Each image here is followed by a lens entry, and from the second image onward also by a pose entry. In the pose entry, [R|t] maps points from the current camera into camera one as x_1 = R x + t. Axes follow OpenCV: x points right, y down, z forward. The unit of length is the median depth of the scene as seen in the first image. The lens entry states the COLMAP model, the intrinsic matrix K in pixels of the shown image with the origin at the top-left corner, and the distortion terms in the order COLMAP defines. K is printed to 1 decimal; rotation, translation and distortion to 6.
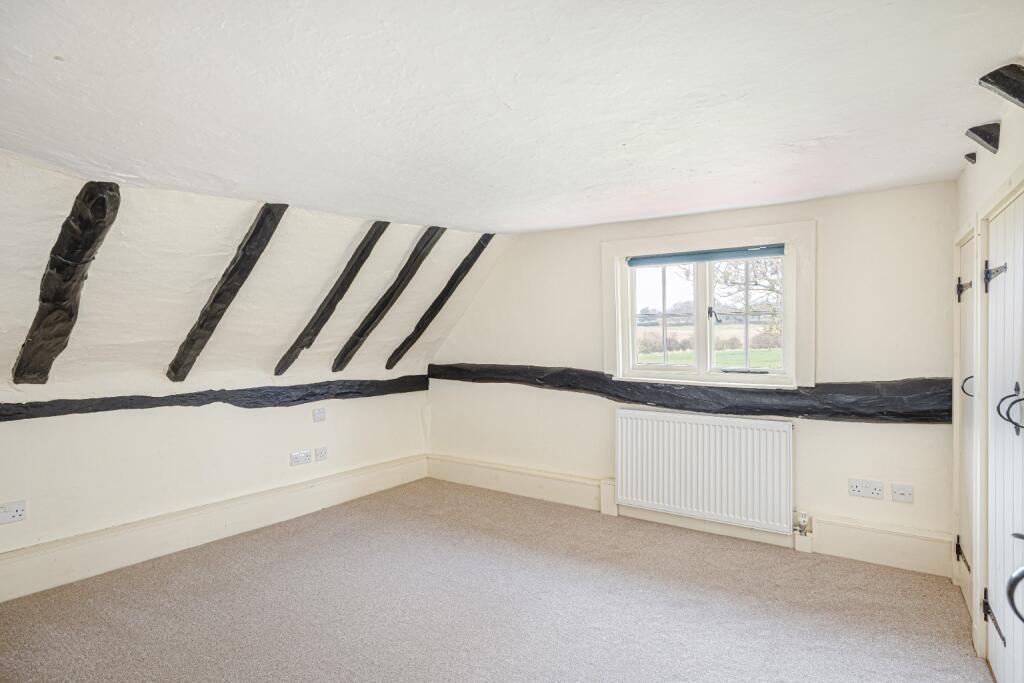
lens RADIAL K [[512.8, 0, 507.0], [0, 512.8, 337.5], [0, 0, 1]] dist [0.003648, 0.001594]
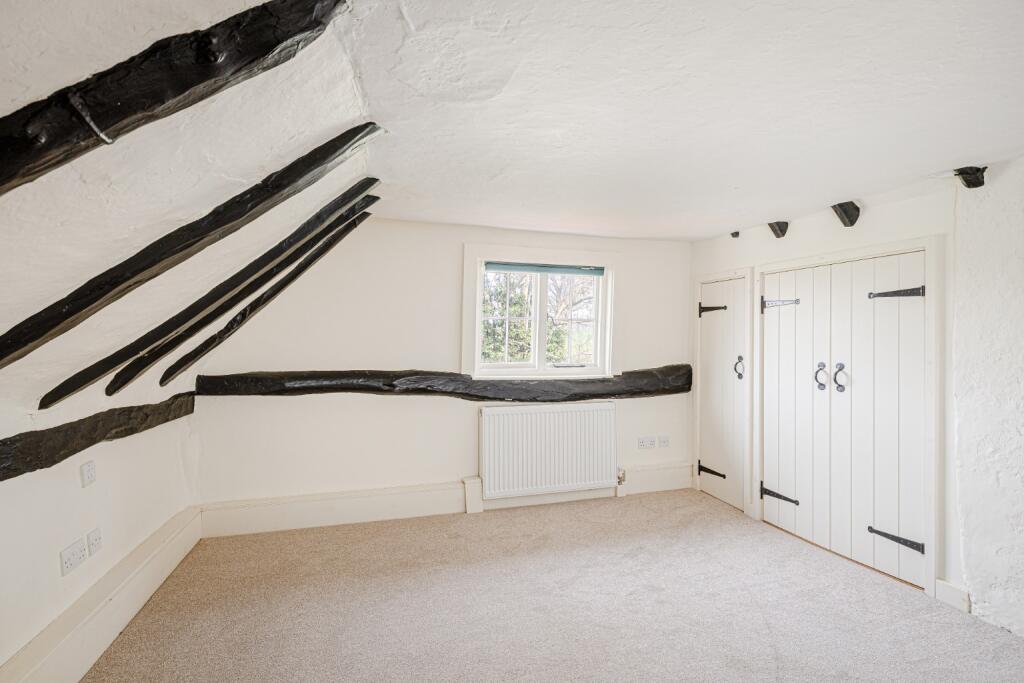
lens RADIAL K [[512.8, 0, 509.6], [0, 512.8, 344.4], [0, 0, 1]] dist [0.003648, 0.001594]
pose [[0.635776, -0.006415, 0.771847, -0.578682], [-0.004443, 0.999918, 0.011970, -0.000140], [-0.771861, -0.011040, 0.635695, 0.326241]]
